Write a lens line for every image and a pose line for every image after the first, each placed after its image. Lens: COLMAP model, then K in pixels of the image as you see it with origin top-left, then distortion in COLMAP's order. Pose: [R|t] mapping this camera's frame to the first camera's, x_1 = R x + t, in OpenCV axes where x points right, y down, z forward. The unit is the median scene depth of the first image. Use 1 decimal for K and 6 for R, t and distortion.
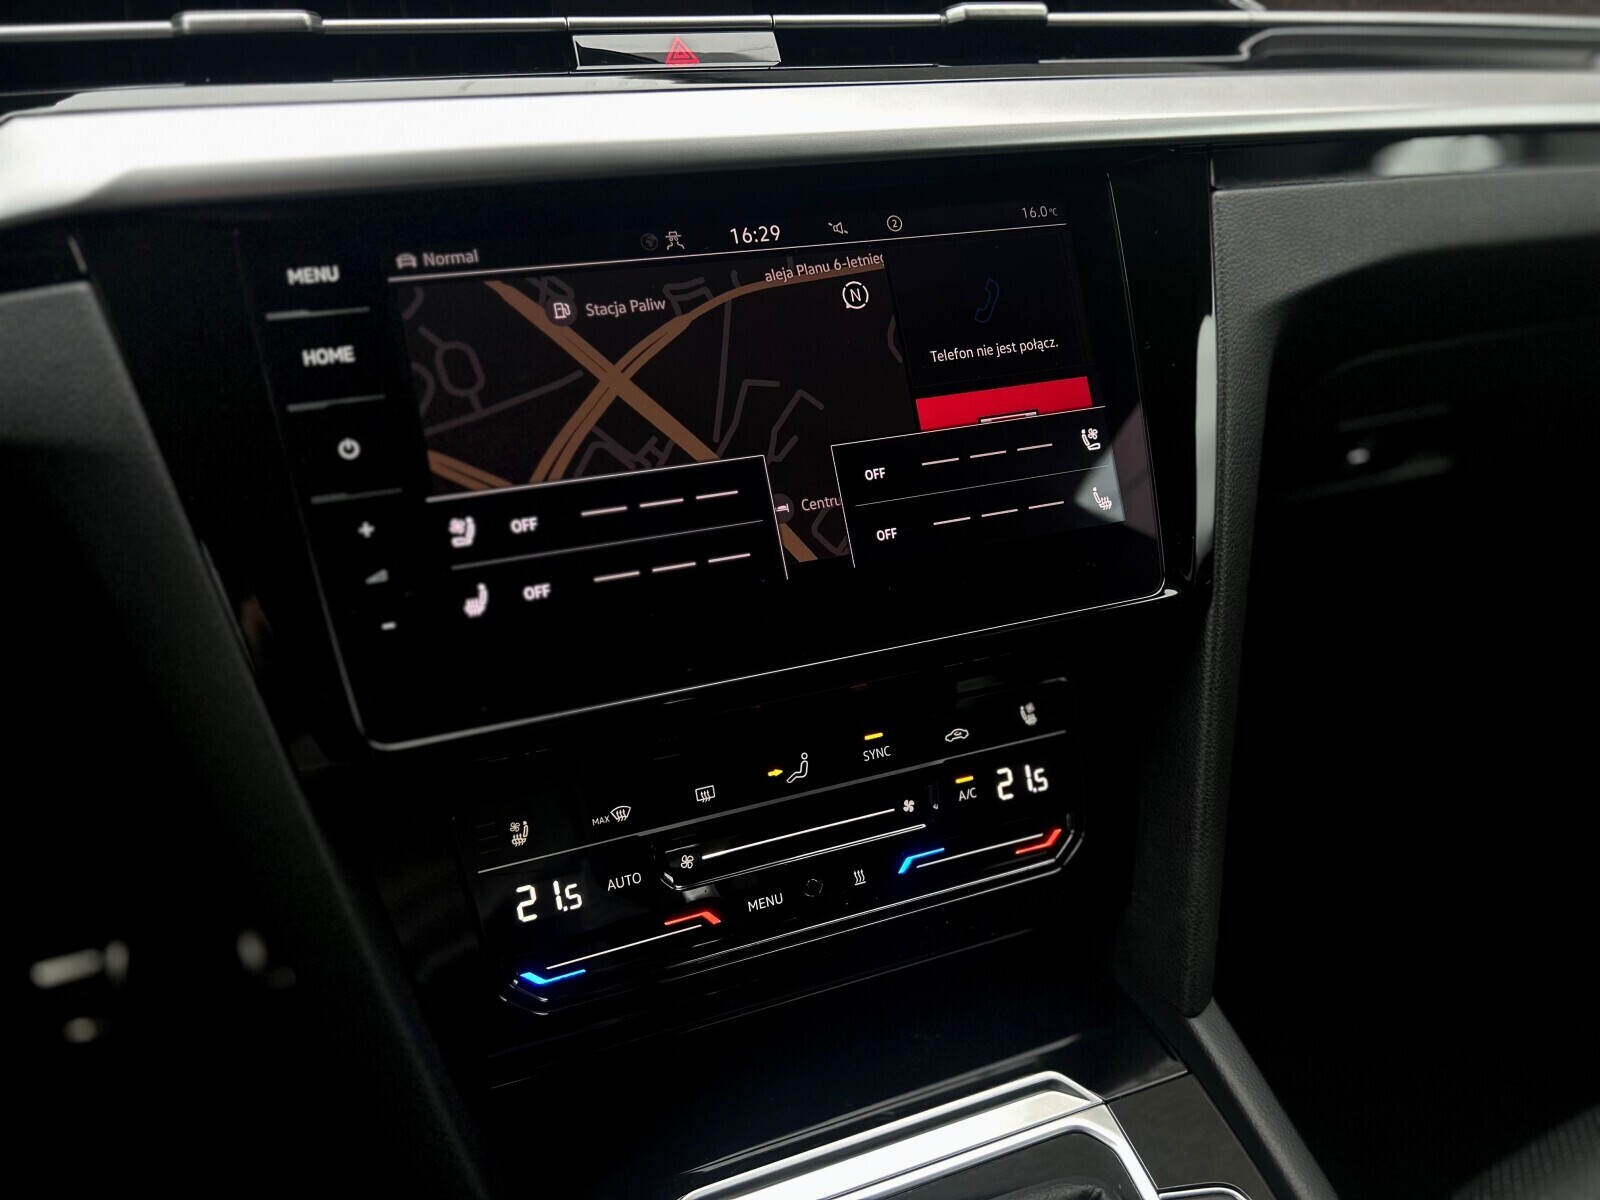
lens RADIAL K [[1209.6, 0, 801.5], [0, 1209.6, 593.7], [0, 0, 1]] dist [0.034411, -0.065910]
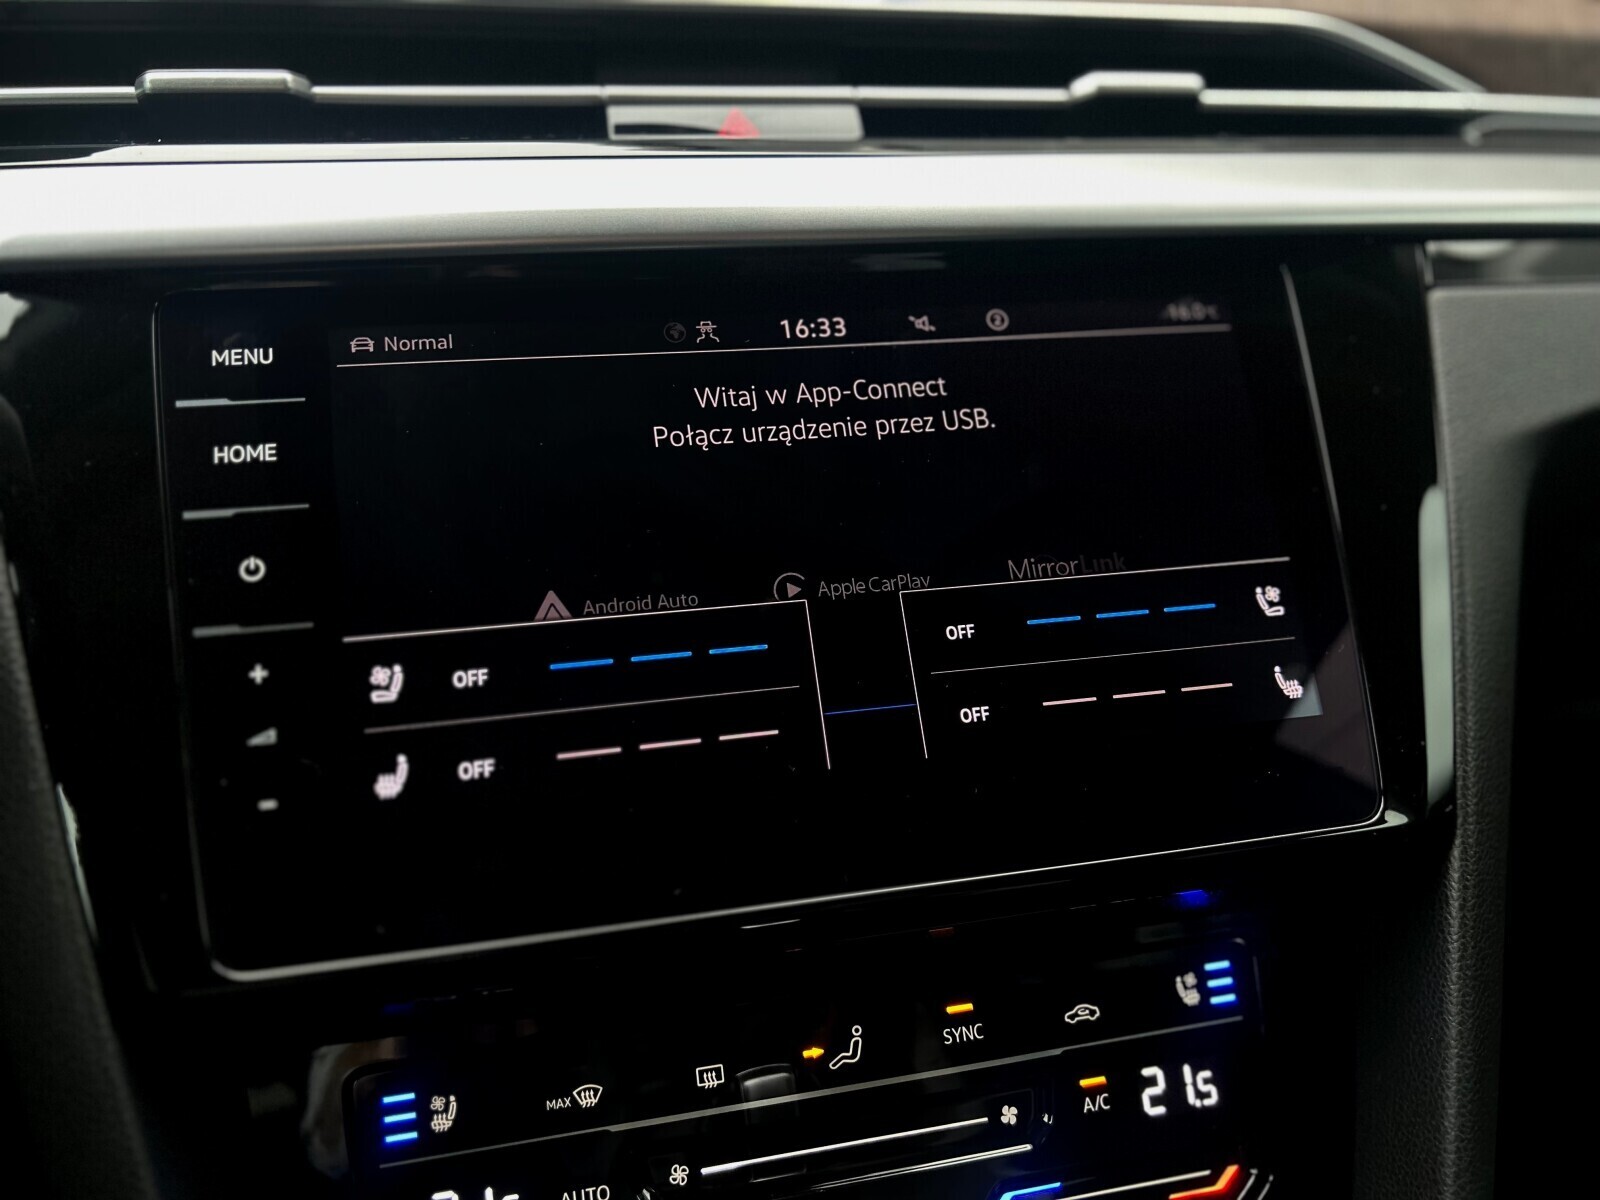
lens RADIAL K [[1209.6, 0, 808.7], [0, 1209.6, 602.6], [0, 0, 1]] dist [0.034411, -0.065910]
pose [[0.988738, 0.021036, -0.148172, 0.076518], [-0.048825, 0.981242, -0.186494, 0.023535], [0.141469, 0.191628, 0.971218, 0.263453]]
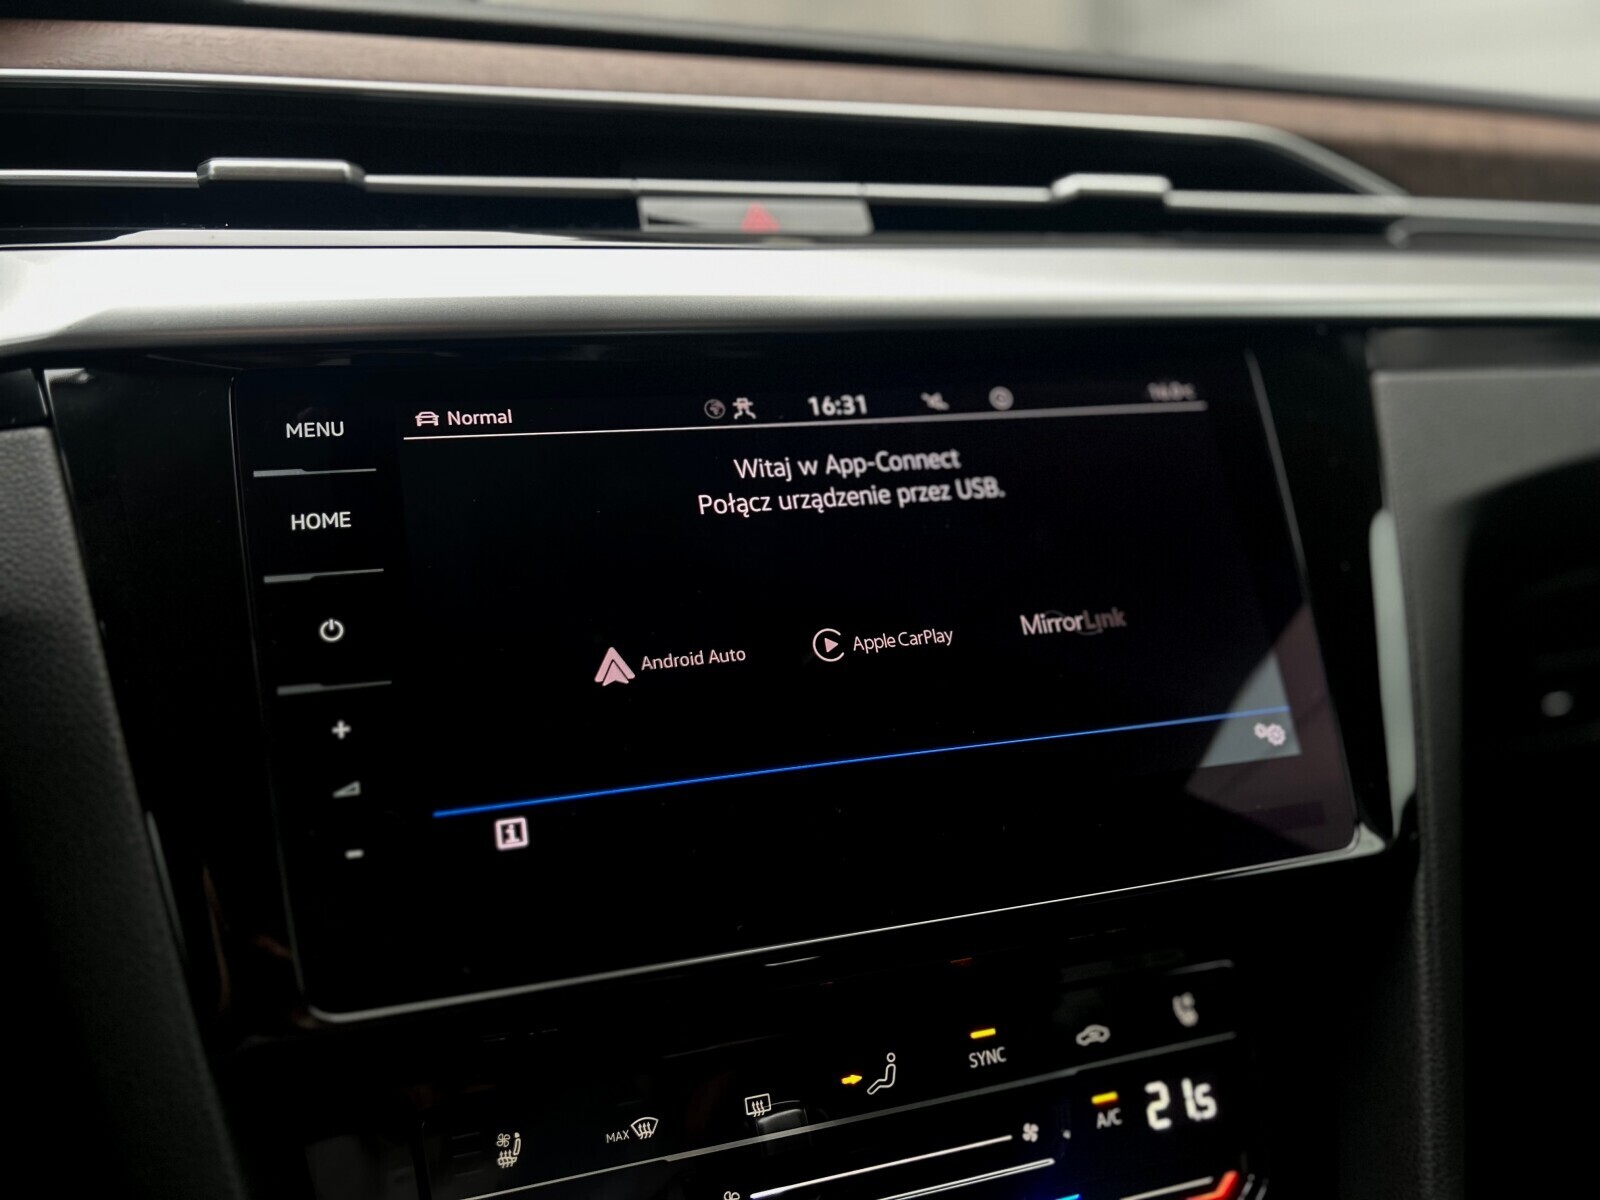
lens RADIAL K [[1209.6, 0, 807.0], [0, 1209.6, 603.2], [0, 0, 1]] dist [0.034411, -0.065910]
pose [[0.997643, 0.008227, -0.068121, -0.000825], [-0.024050, 0.971732, -0.234860, 0.039429], [0.064263, 0.235945, 0.969639, 0.196791]]
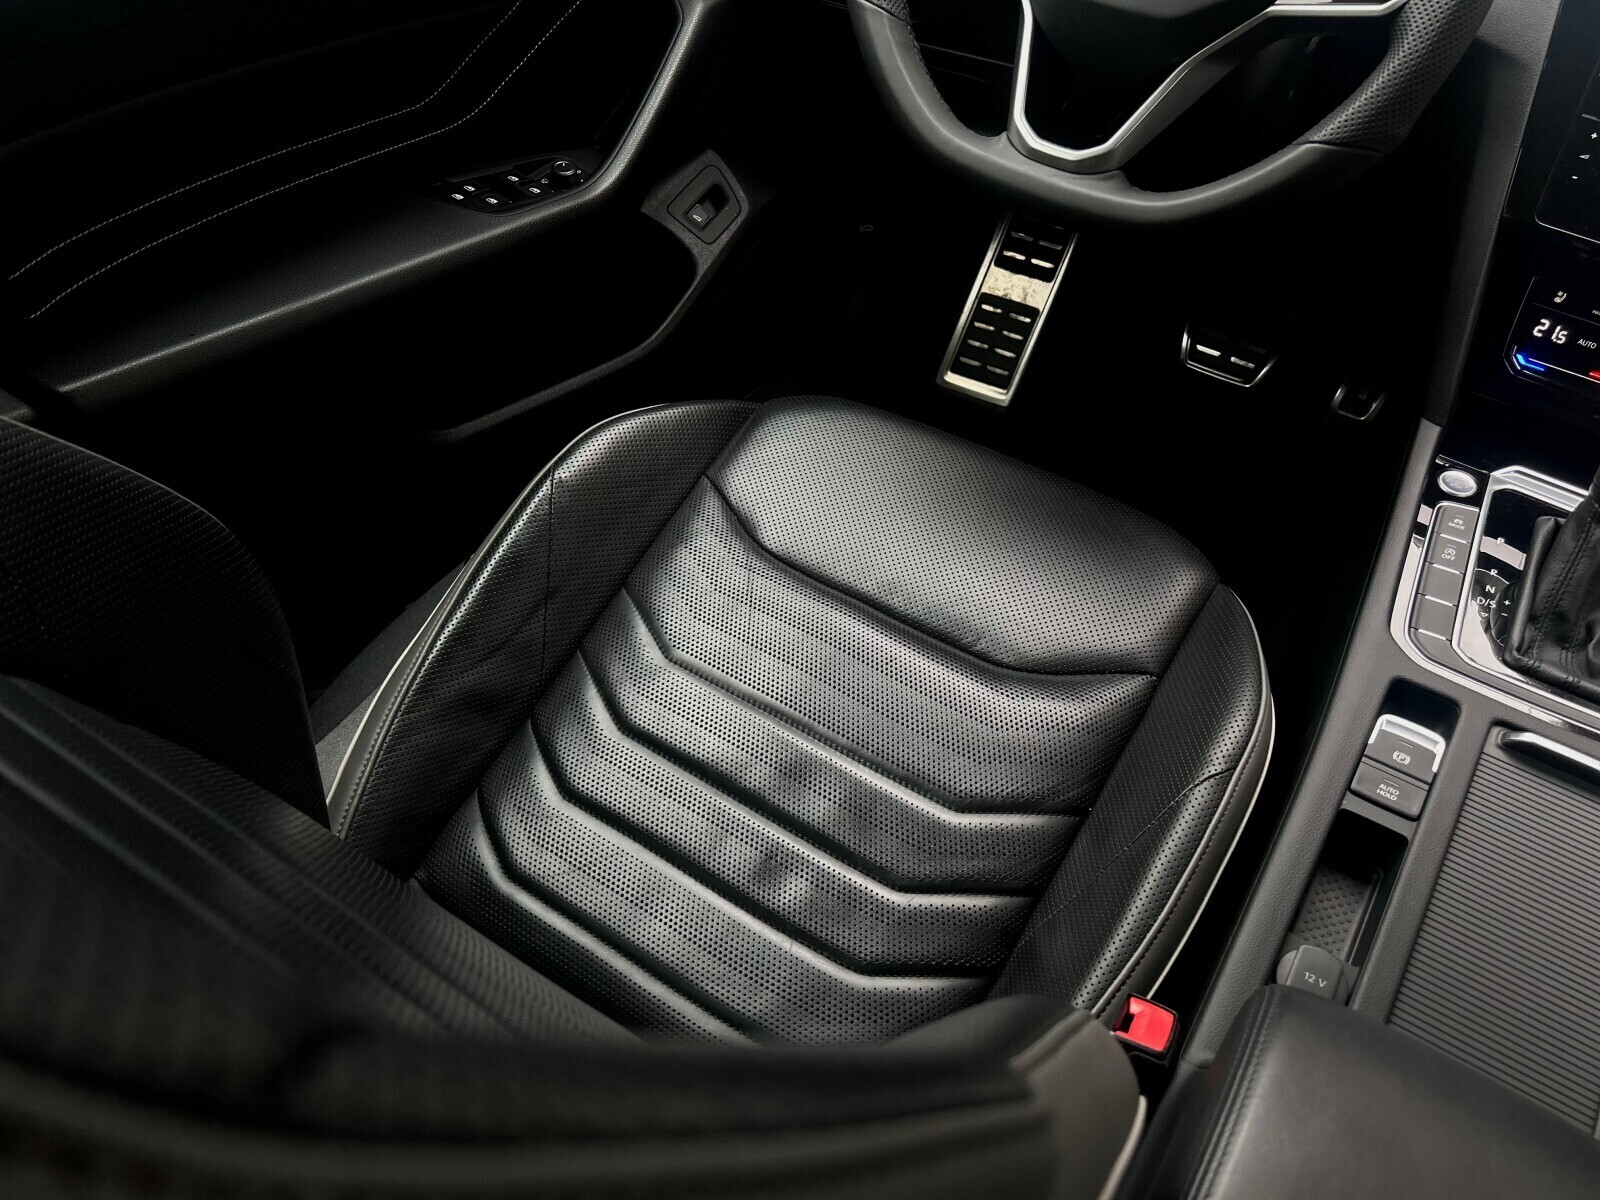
lens RADIAL K [[1209.6, 0, 769.9], [0, 1209.6, 608.7], [0, 0, 1]] dist [0.034411, -0.065910]
pose [[0.531265, 0.608886, -0.589080, 0.621985], [-0.431027, 0.792862, 0.430796, 0.302135], [0.729365, 0.025043, 0.683666, -1.487922]]
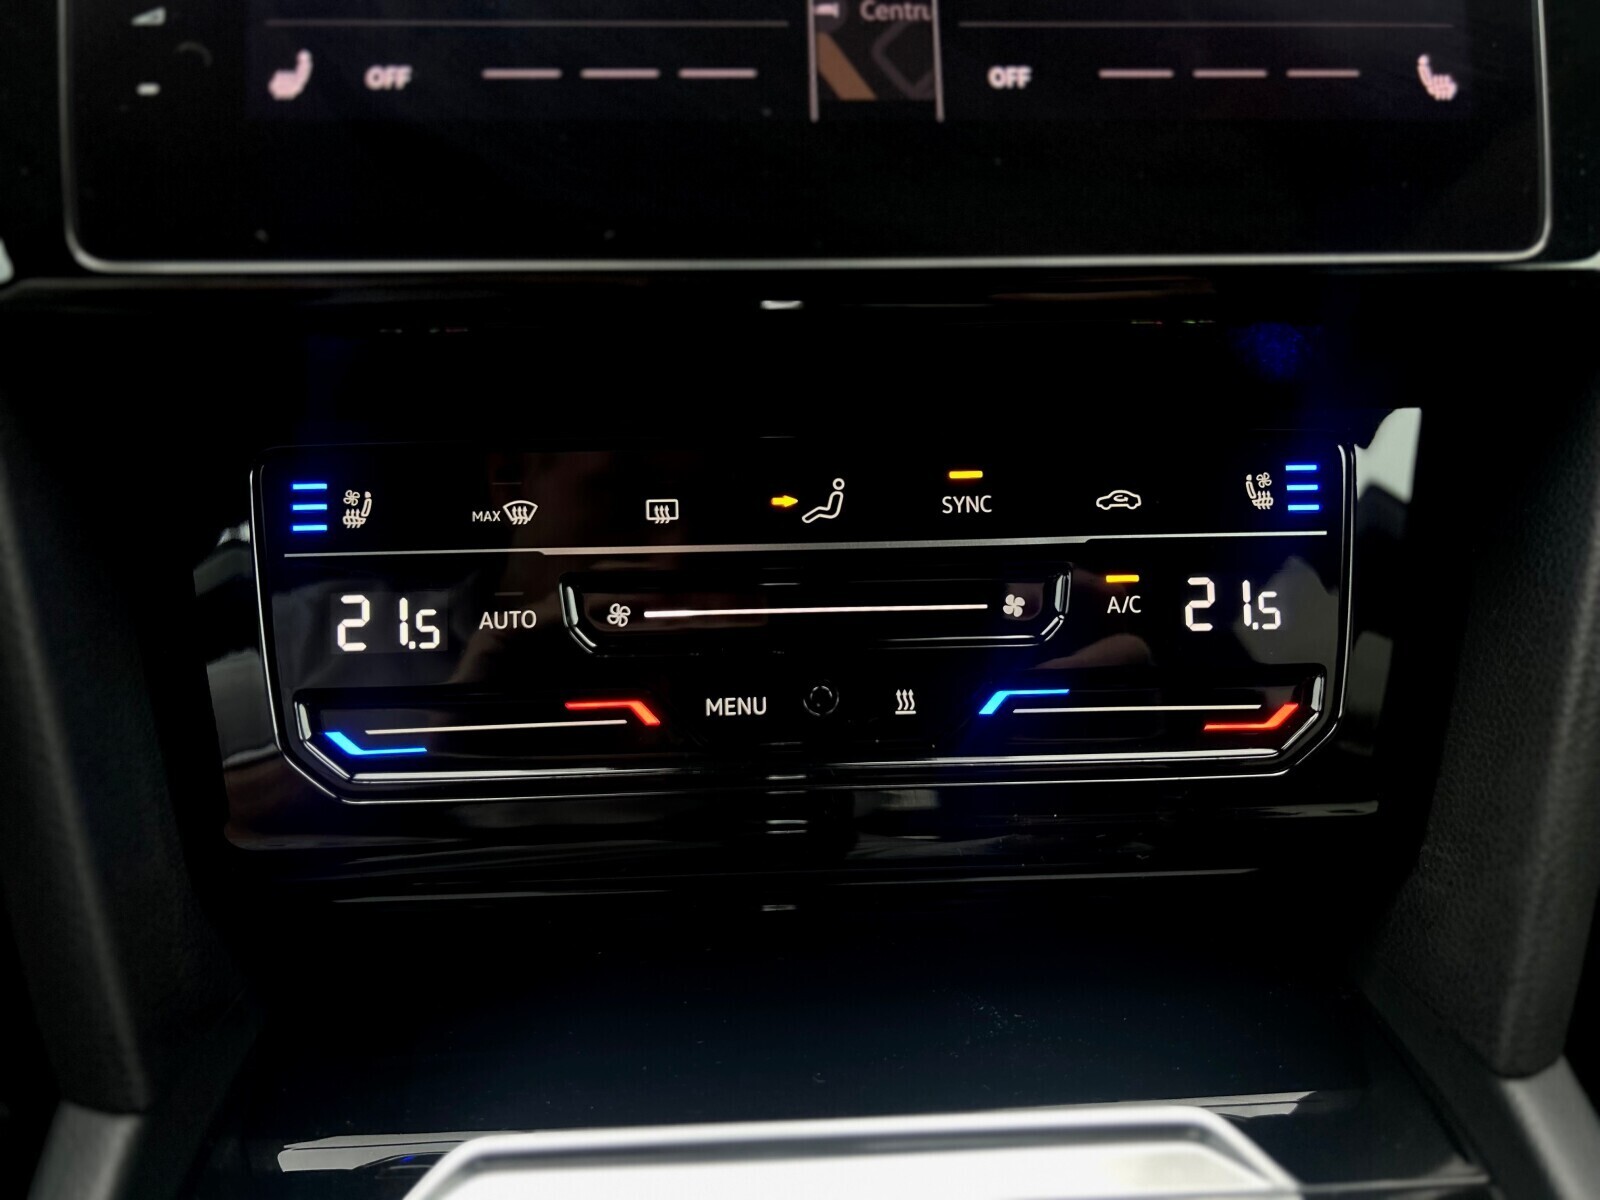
lens RADIAL K [[1297.9, 0, 799.3], [0, 1297.9, 616.9], [0, 0, 1]] dist [0.076666, -0.118478]
pose [[0.952389, 0.122701, -0.279105, 0.176331], [-0.142699, 0.988377, -0.052418, 0.243150], [0.269429, 0.089750, 0.958829, 0.391827]]
